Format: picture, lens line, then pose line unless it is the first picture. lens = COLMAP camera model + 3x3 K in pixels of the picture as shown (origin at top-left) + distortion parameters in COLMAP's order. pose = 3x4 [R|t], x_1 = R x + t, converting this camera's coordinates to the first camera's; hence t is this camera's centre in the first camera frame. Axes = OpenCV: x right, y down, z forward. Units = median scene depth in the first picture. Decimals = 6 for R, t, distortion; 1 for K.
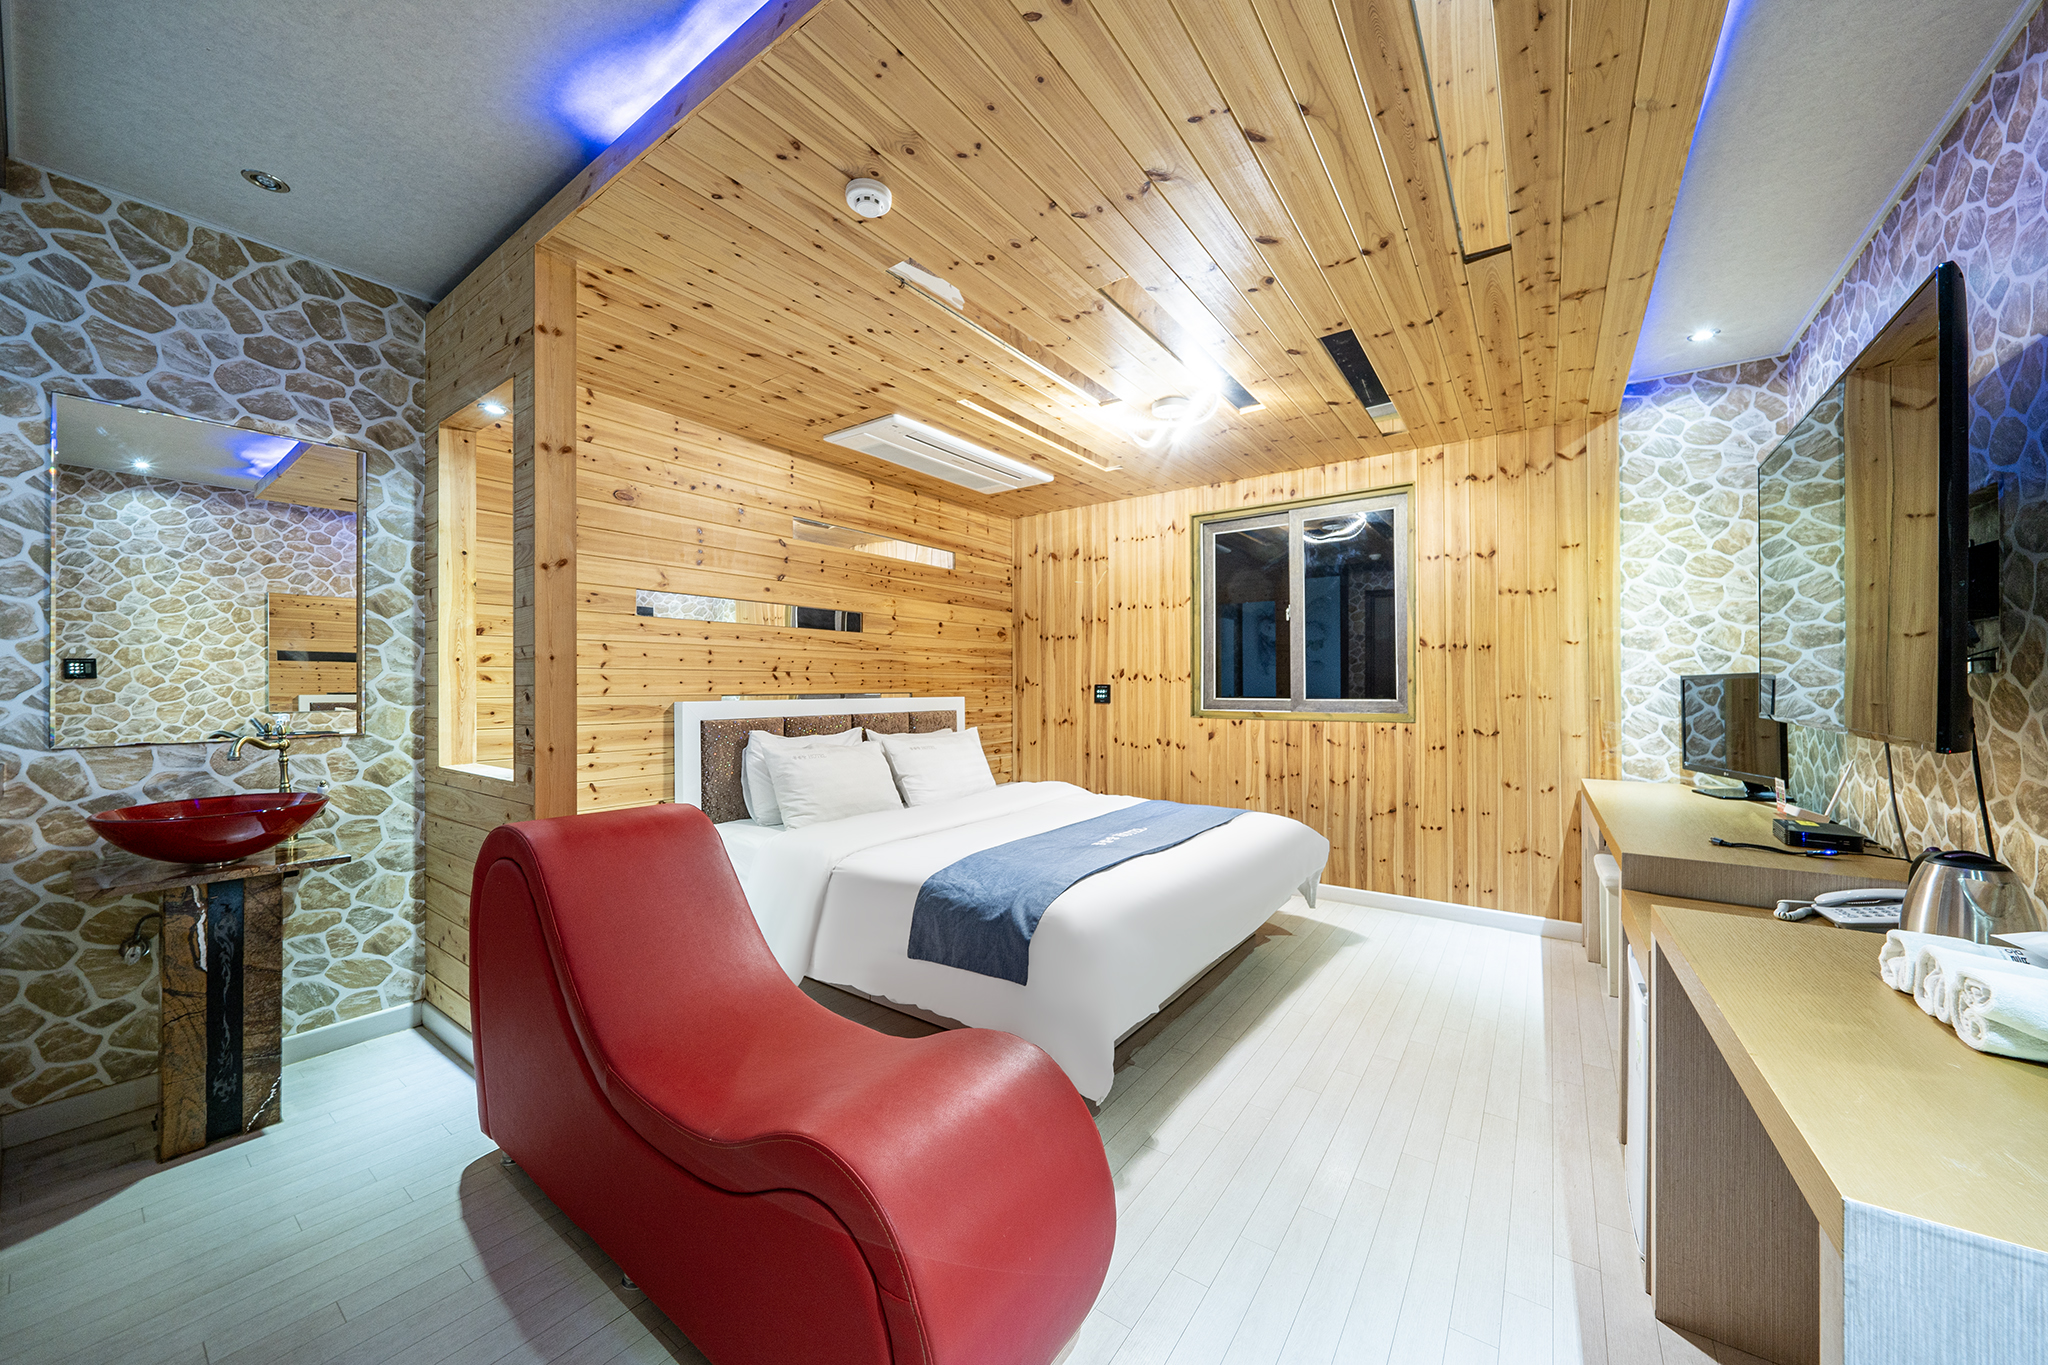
lens RADIAL K [[737.0, 0, 1082.9], [0, 737.0, 686.1], [0, 0, 1]] dist [-0.008354, 0.000020]
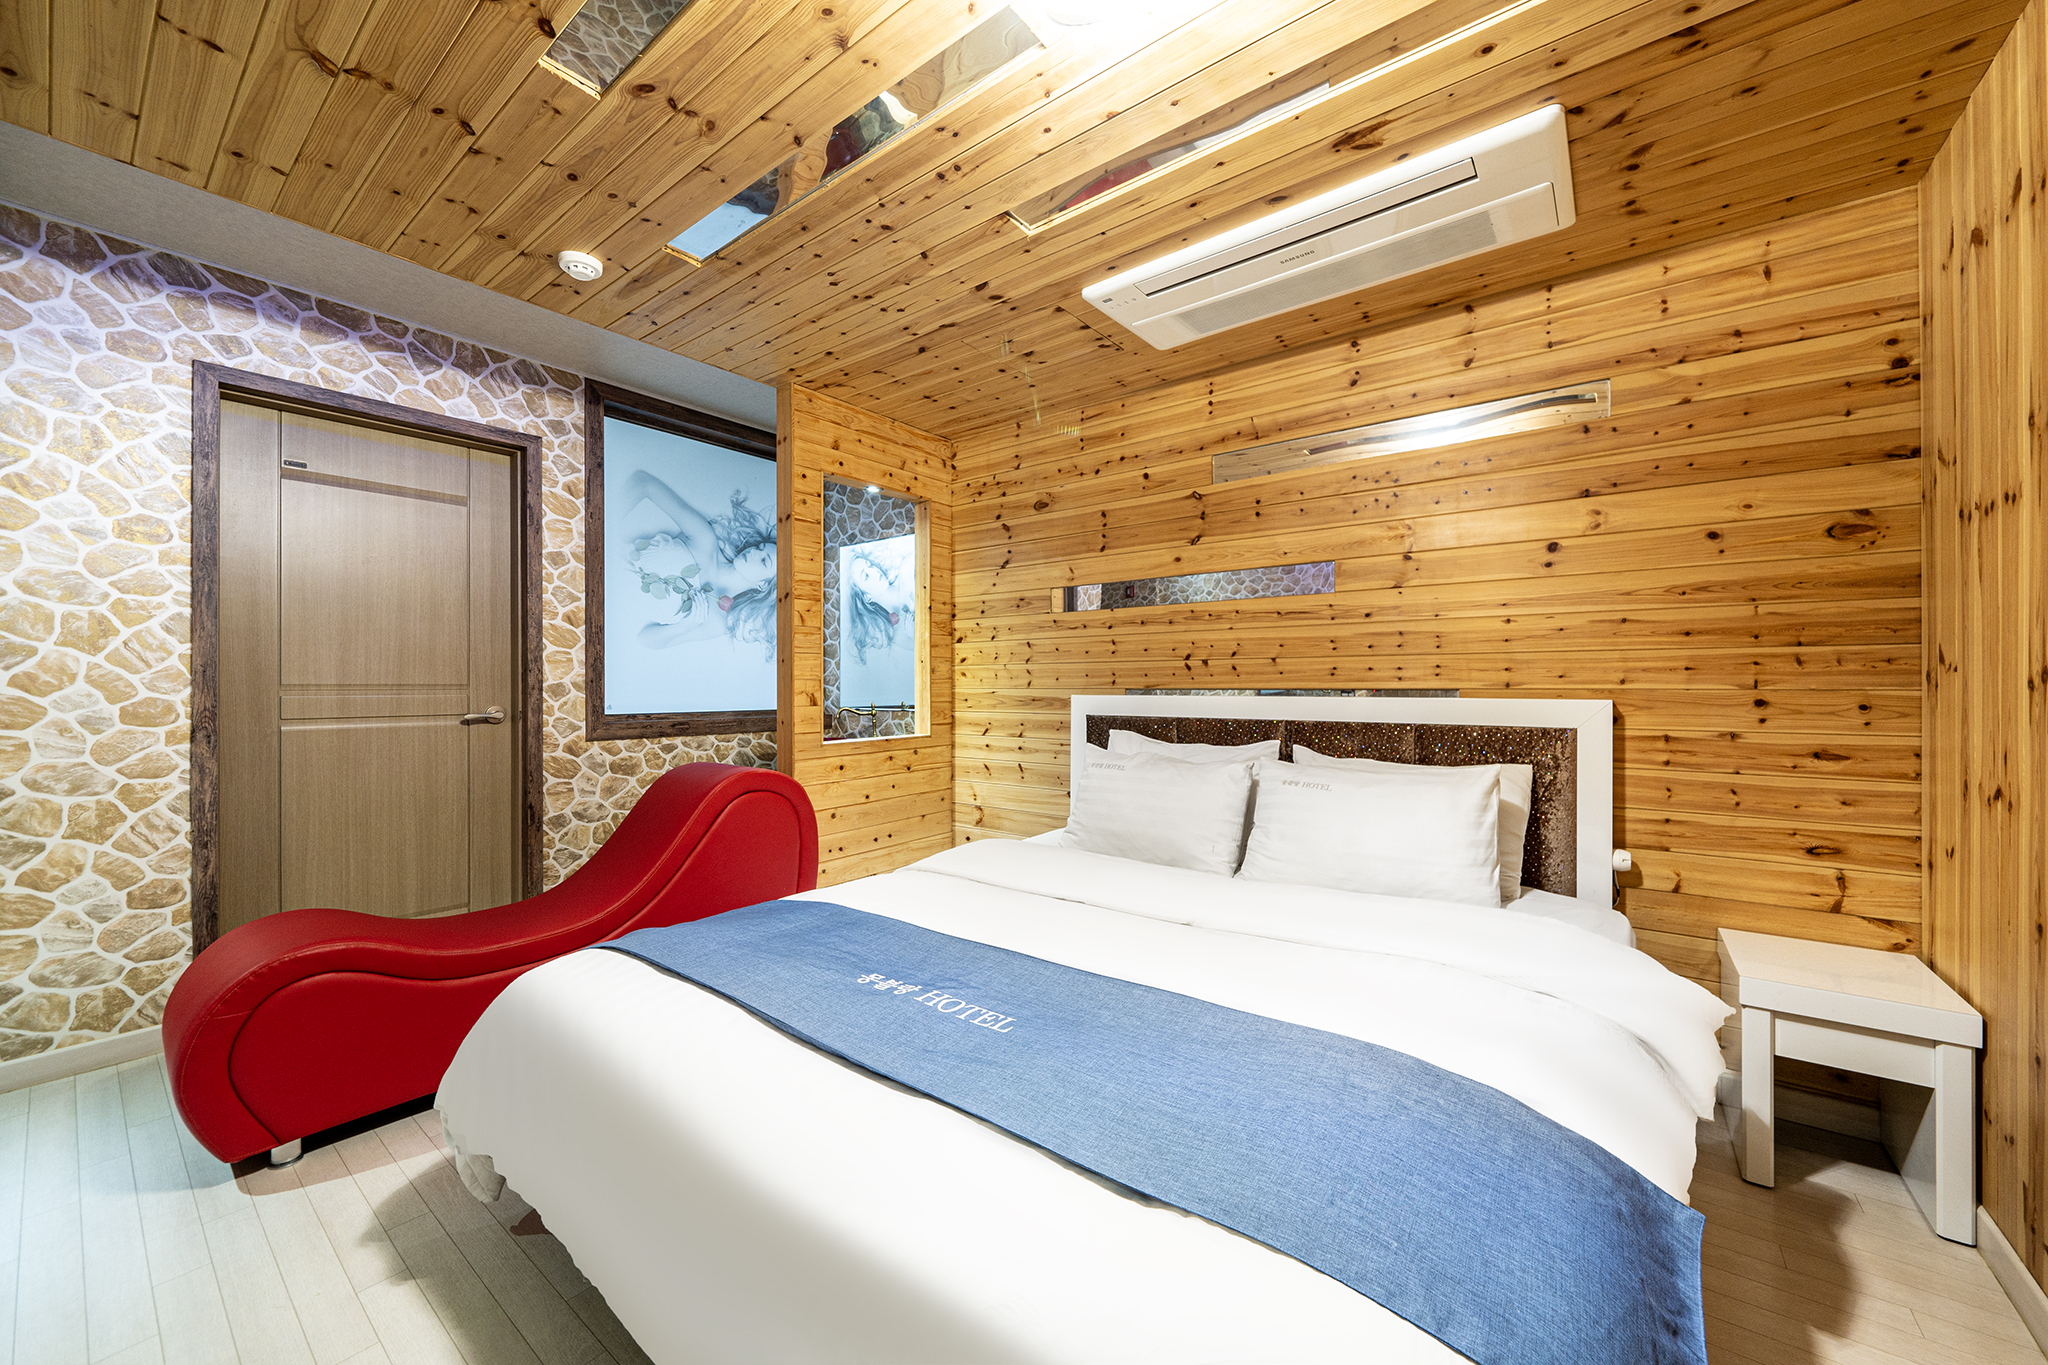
lens RADIAL K [[763.0, 0, 1024.0], [0, 763.0, 682.5], [0, 0, 1]] dist [-0.000617, -0.000035]
pose [[-0.094701, 0.002376, -0.995503, 0.388555], [0.004884, 0.999986, 0.001923, 0.001844], [0.995494, -0.004680, -0.094711, 0.828629]]
